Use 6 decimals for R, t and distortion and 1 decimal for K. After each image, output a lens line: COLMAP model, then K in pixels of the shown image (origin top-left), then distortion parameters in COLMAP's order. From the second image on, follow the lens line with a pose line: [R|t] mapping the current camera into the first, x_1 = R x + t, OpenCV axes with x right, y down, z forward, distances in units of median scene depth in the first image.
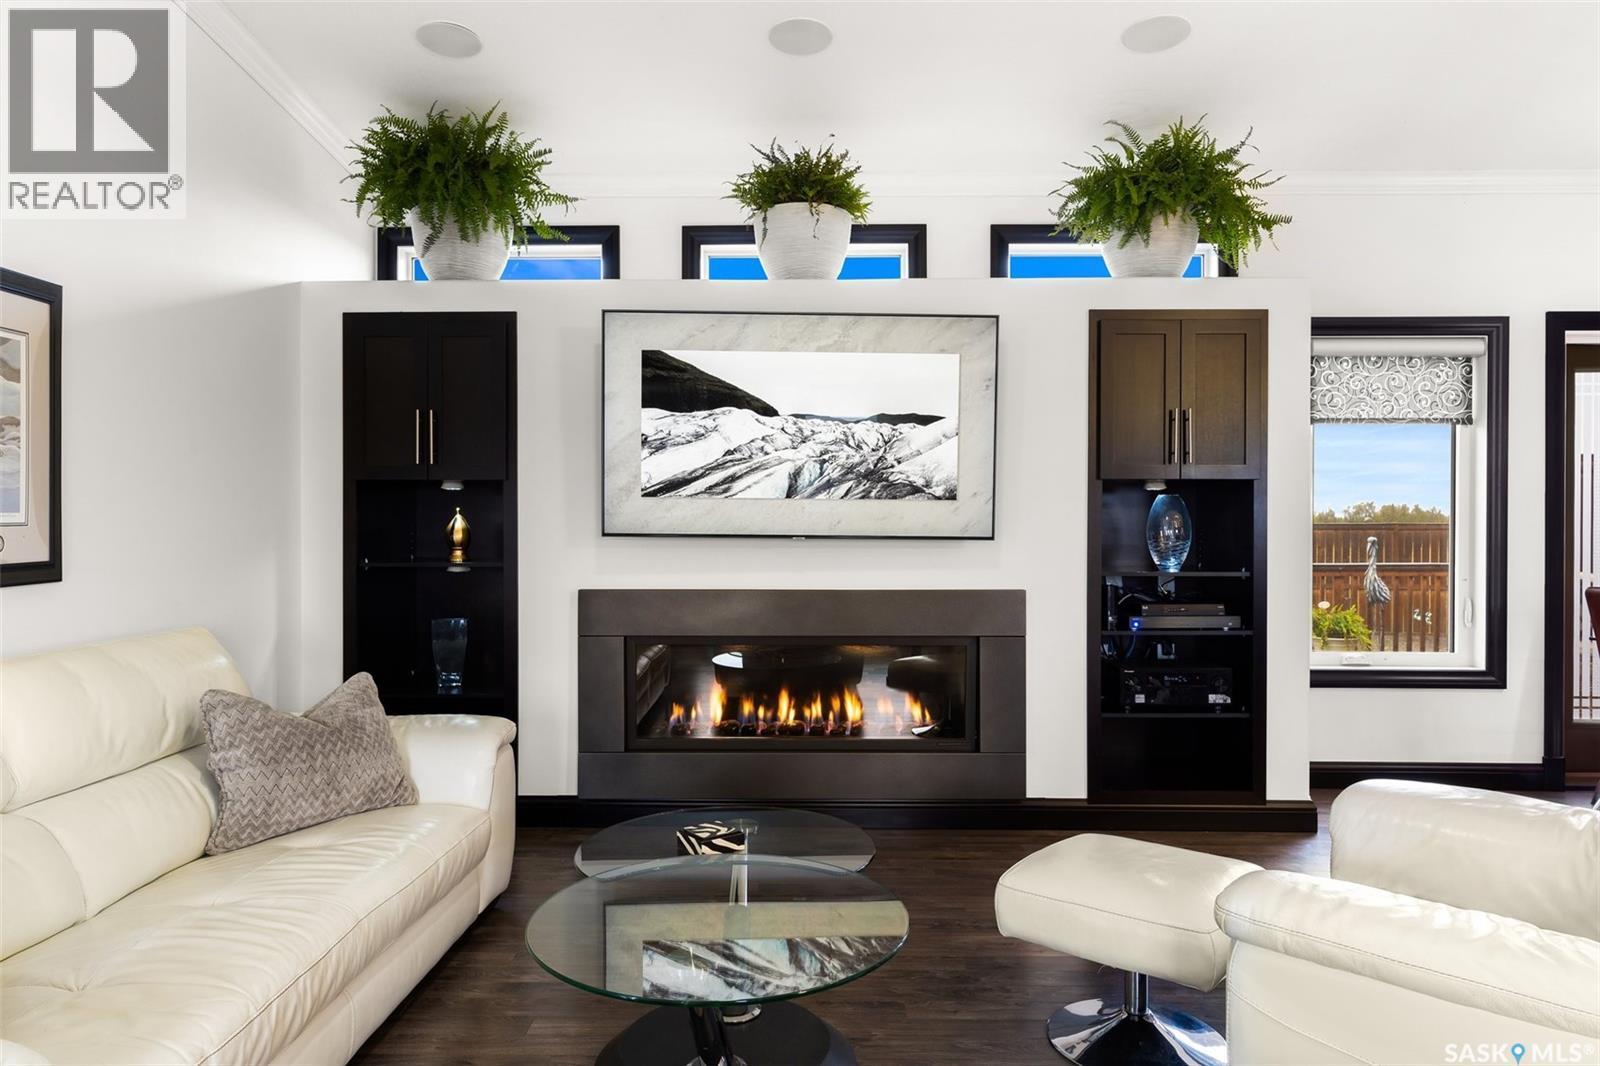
lens RADIAL K [[1035.2, 0, 800.4], [0, 1035.2, 527.7], [0, 0, 1]] dist [-0.000702, -0.005581]
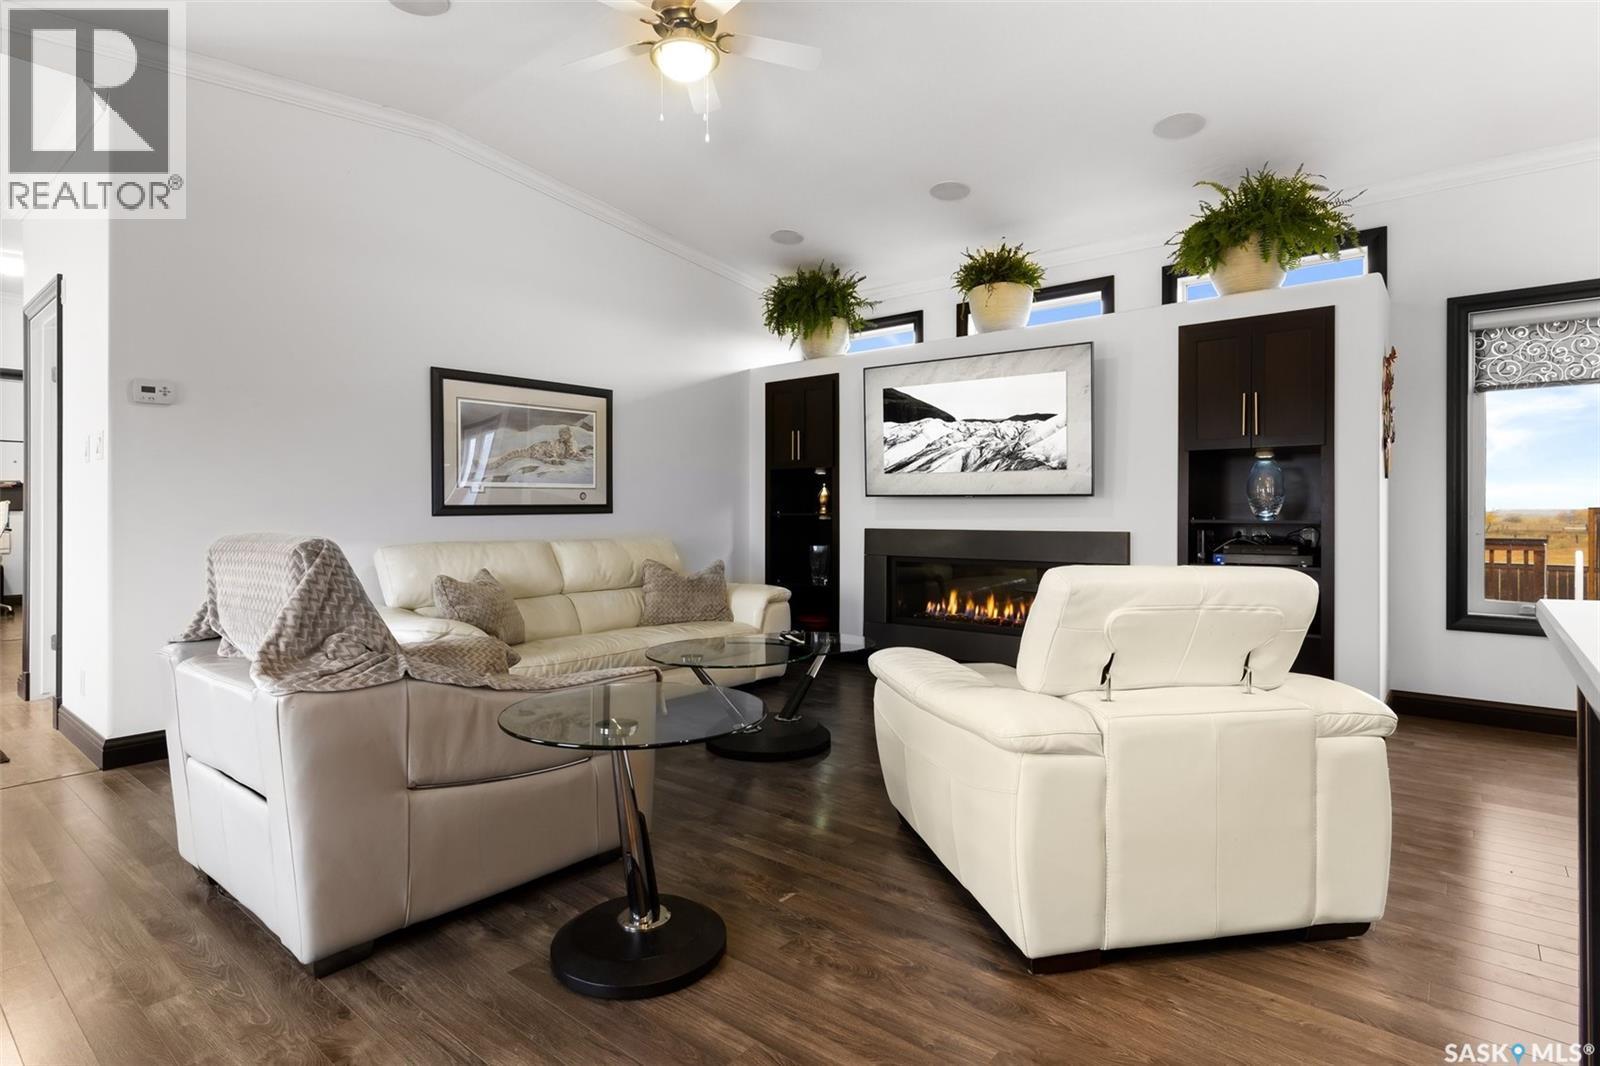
lens RADIAL K [[806.4, 0, 796.3], [0, 806.4, 510.4], [0, 0, 1]] dist [0.004152, 0.000221]
pose [[0.784753, -0.001068, -0.619807, 0.565209], [-0.002815, 0.999982, -0.005288, 0.039269], [0.619802, 0.005894, 0.784736, -0.147358]]
